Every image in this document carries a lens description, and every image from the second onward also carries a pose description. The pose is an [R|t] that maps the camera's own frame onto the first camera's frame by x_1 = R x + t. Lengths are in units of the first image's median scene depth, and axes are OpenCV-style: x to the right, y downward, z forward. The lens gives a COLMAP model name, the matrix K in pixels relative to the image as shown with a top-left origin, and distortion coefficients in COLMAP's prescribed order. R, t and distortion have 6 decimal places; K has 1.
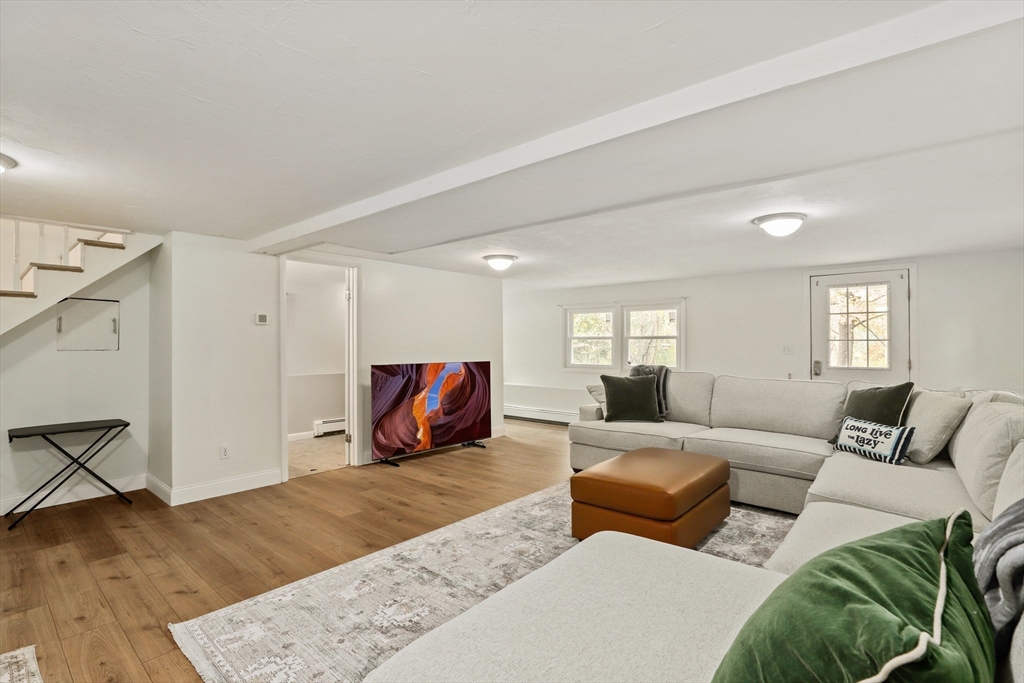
lens RADIAL K [[478.3, 0, 500.1], [0, 478.3, 343.3], [0, 0, 1]] dist [-0.019937, 0.000032]
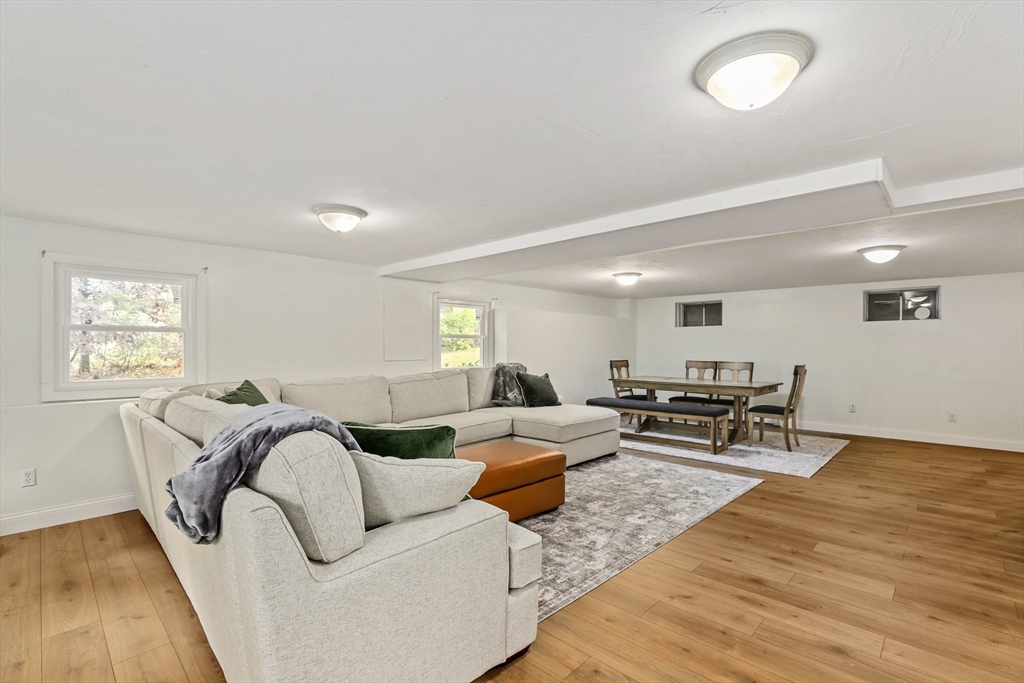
lens RADIAL K [[466.6, 0, 512.0], [0, 466.6, 341.5], [0, 0, 1]] dist [-0.030578, 0.000051]
pose [[-0.999189, -0.001072, 0.040244, 0.146828], [-0.001522, 0.999937, -0.011160, 0.002731], [-0.040229, -0.011213, -0.999128, 1.352978]]
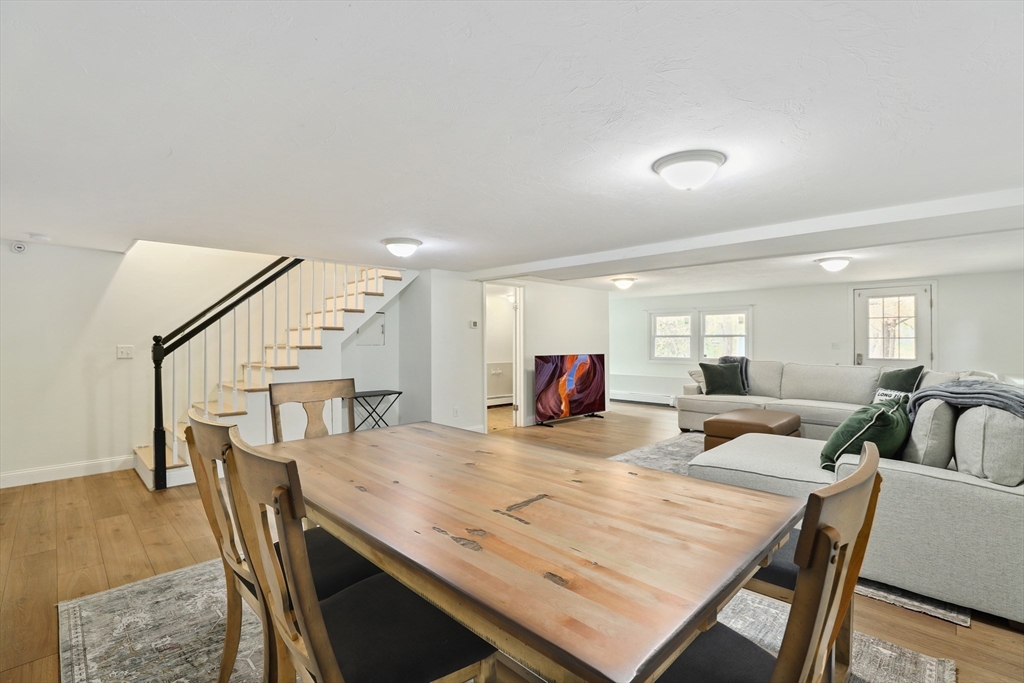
lens RADIAL K [[467.3, 0, 512.0], [0, 467.3, 341.5], [0, 0, 1]] dist [-0.014582, 0.000180]
pose [[0.998446, -0.000827, -0.055720, -0.250938], [0.000899, 0.999999, 0.001260, 0.000920], [0.055719, -0.001308, 0.998446, -0.382480]]
